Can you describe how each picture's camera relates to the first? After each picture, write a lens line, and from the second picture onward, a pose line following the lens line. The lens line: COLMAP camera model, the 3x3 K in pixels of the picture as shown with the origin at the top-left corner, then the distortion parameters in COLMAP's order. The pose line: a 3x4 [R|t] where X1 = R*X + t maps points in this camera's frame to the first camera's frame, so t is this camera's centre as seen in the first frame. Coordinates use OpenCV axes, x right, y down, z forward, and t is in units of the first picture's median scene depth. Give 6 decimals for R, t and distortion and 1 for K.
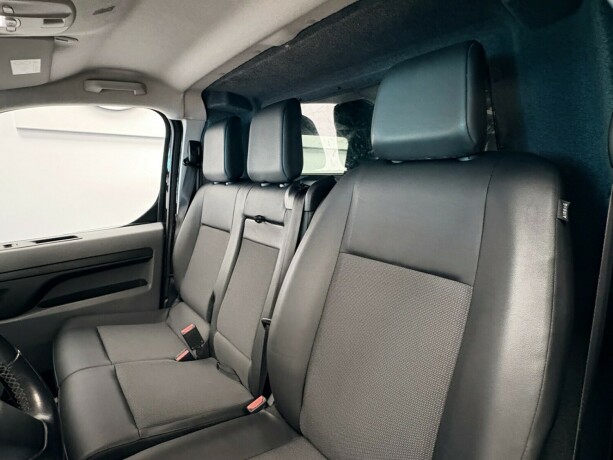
lens RADIAL K [[343.3, 0, 306.5], [0, 343.3, 230.0], [0, 0, 1]] dist [-0.006539, -0.001605]
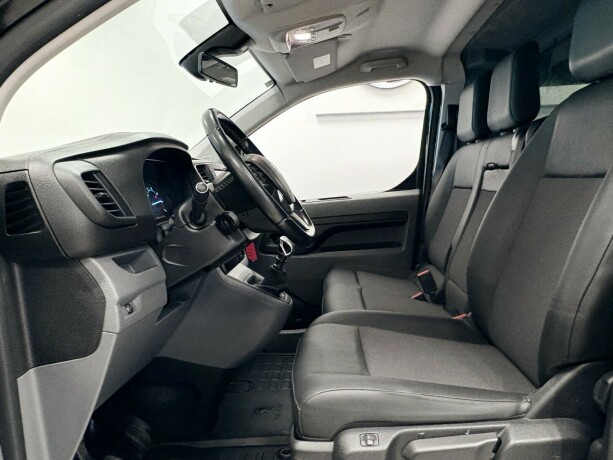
lens RADIAL K [[470.4, 0, 306.5], [0, 470.4, 230.0], [0, 0, 1]] dist [0.001945, 0.000127]
pose [[0.752439, 0.042041, -0.657319, 0.297210], [-0.068150, 0.997574, -0.014208, 0.168634], [0.655127, 0.055487, 0.753479, -0.317823]]
